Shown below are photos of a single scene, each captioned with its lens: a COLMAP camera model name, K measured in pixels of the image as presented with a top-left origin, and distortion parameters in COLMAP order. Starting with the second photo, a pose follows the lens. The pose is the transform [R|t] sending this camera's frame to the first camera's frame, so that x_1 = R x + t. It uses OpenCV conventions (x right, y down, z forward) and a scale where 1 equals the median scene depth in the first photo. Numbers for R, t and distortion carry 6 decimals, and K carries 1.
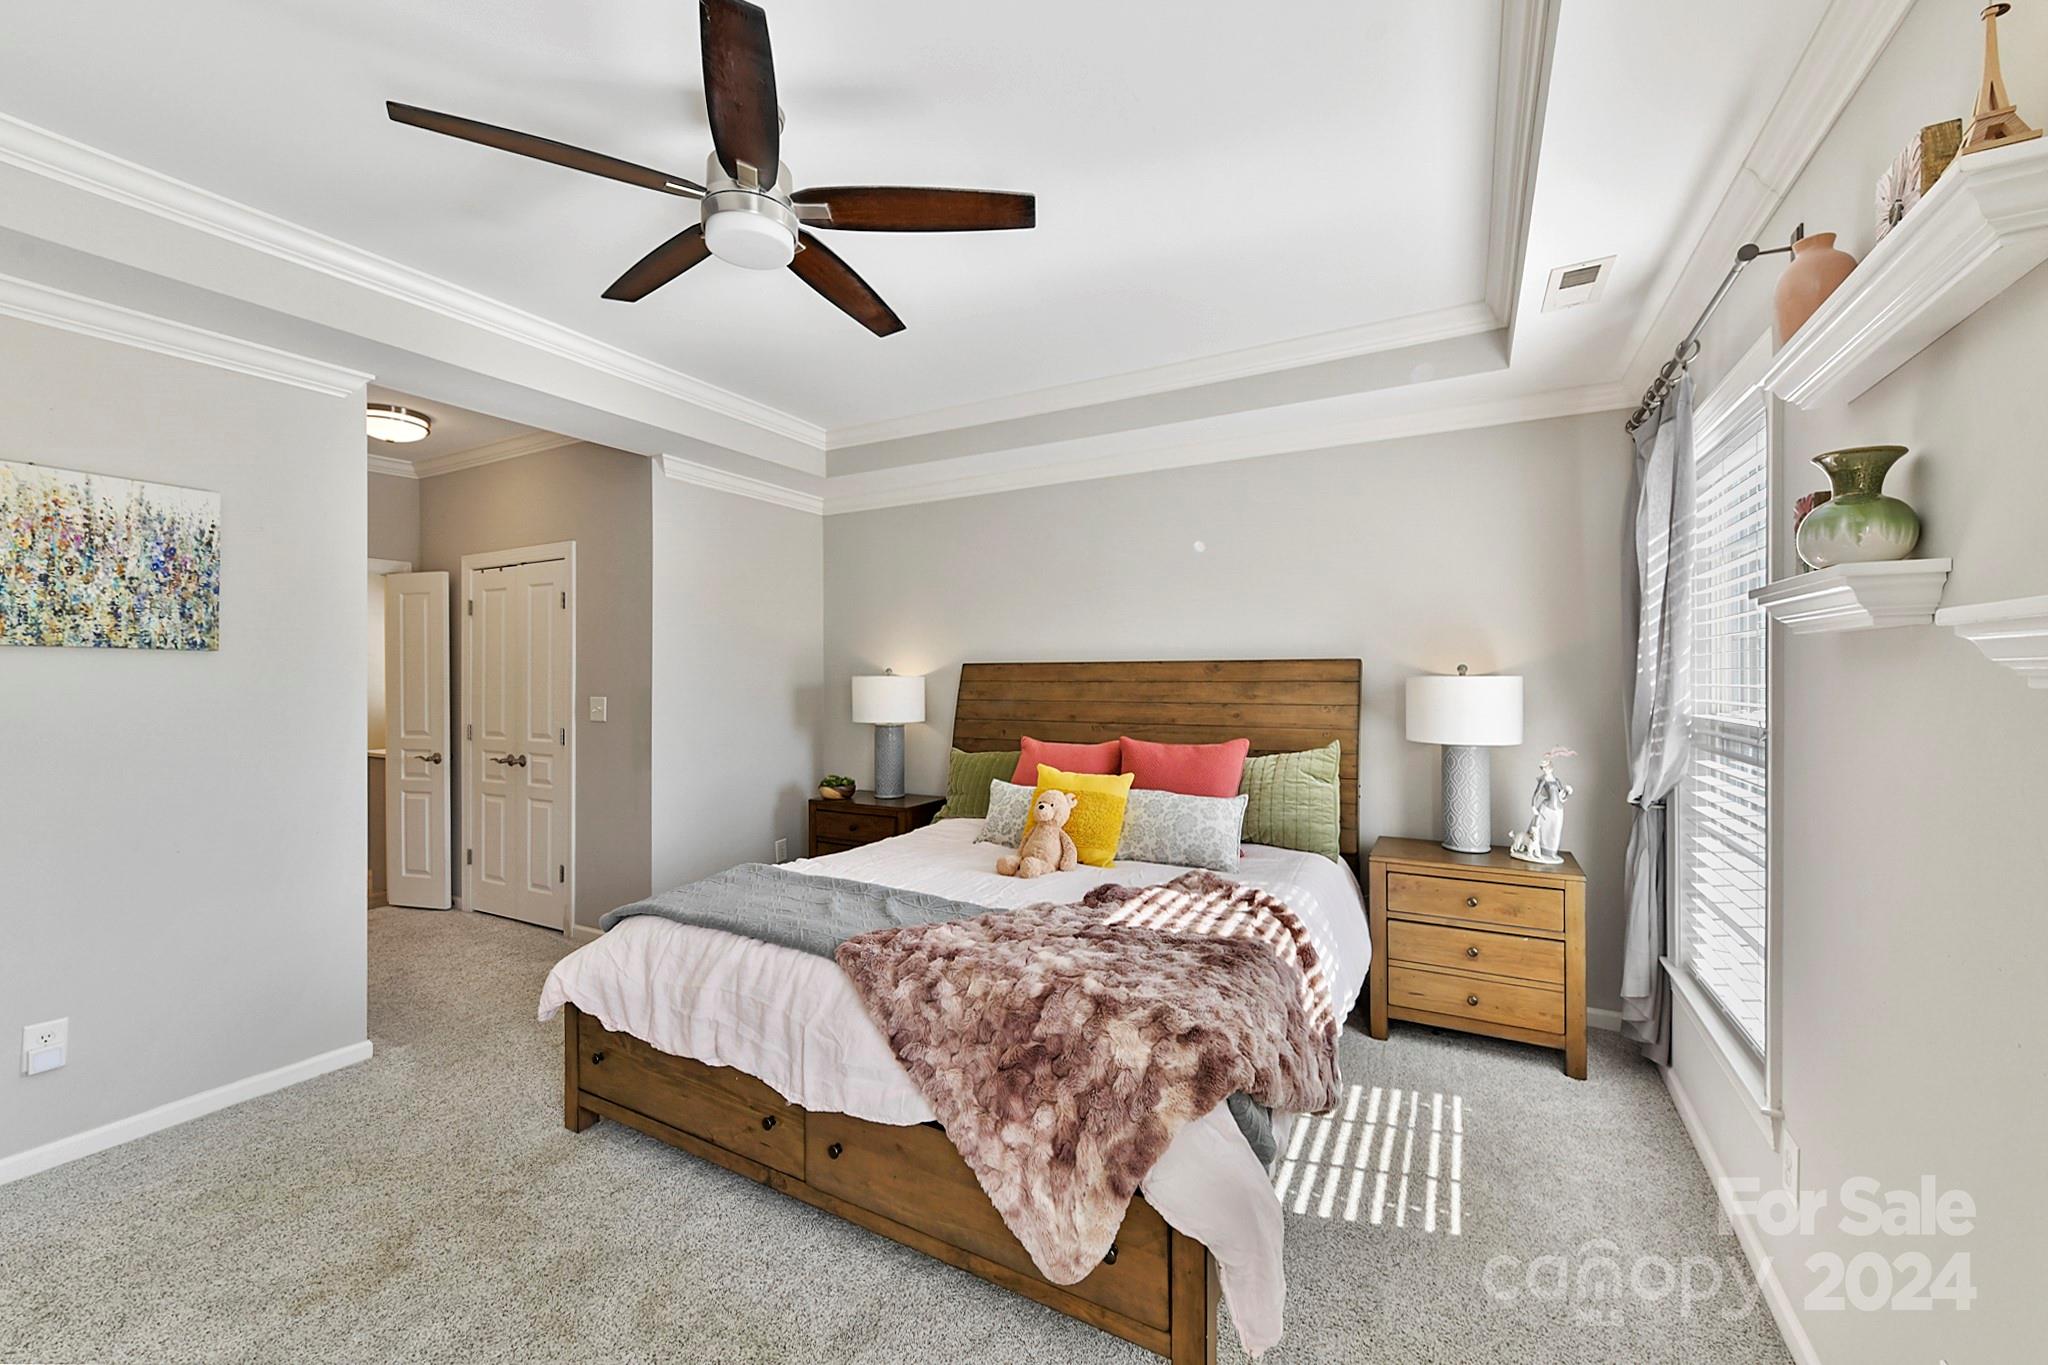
lens RADIAL K [[808.8, 0, 1020.1], [0, 808.8, 668.6], [0, 0, 1]] dist [0.006818, -0.005363]
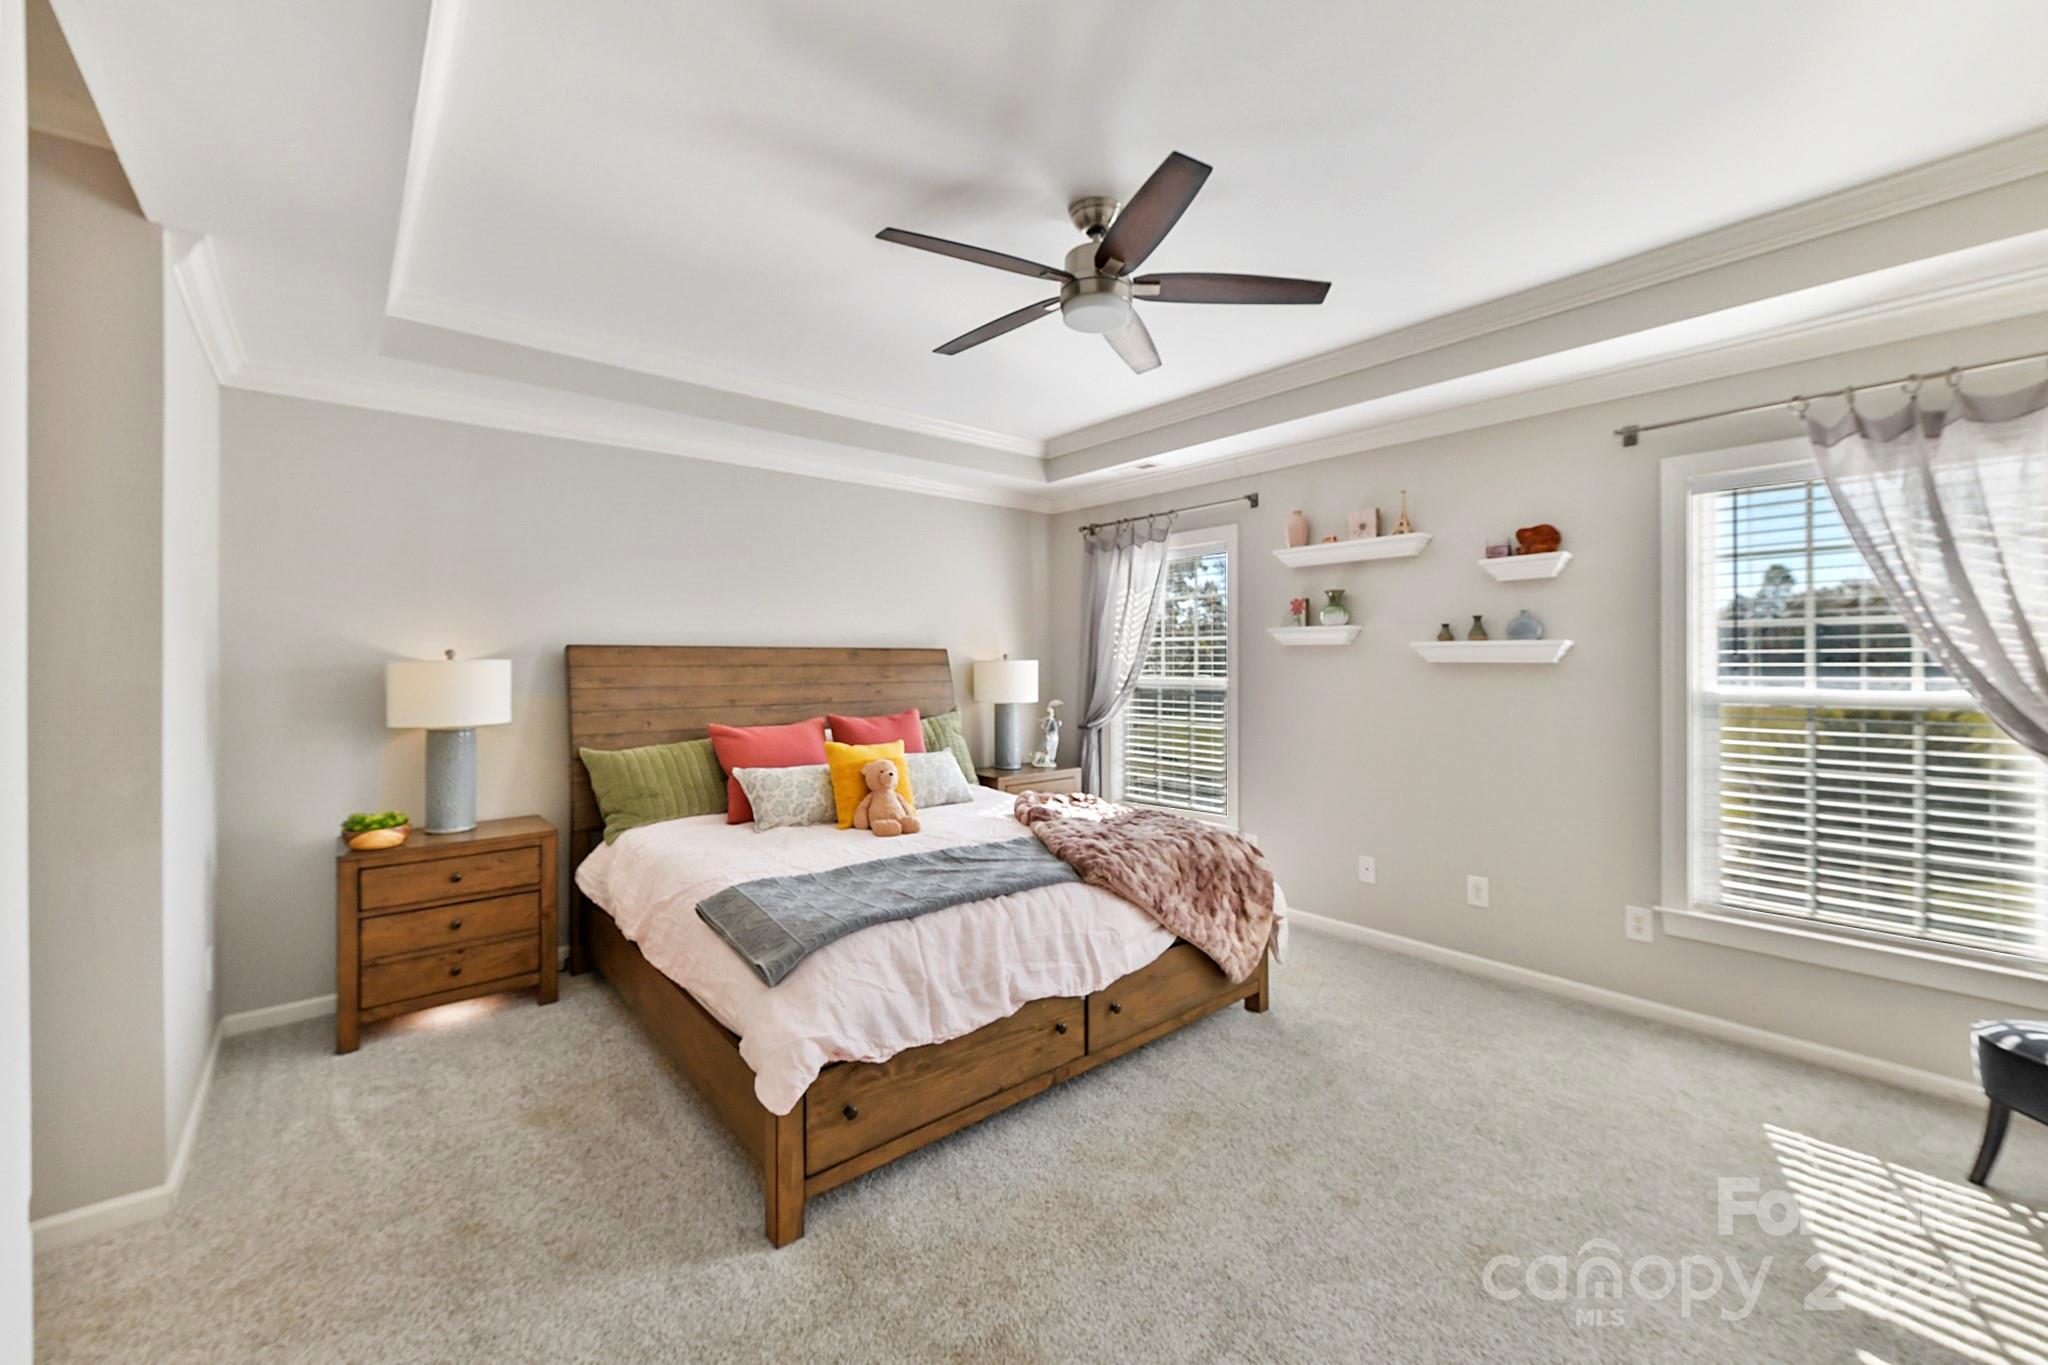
lens RADIAL K [[808.8, 0, 1020.1], [0, 808.8, 668.6], [0, 0, 1]] dist [0.006818, -0.005363]
pose [[0.352856, -0.004042, 0.935669, -0.852389], [-0.003944, 0.999975, 0.005808, 0.014124], [-0.935669, -0.005739, 0.352831, 0.376954]]
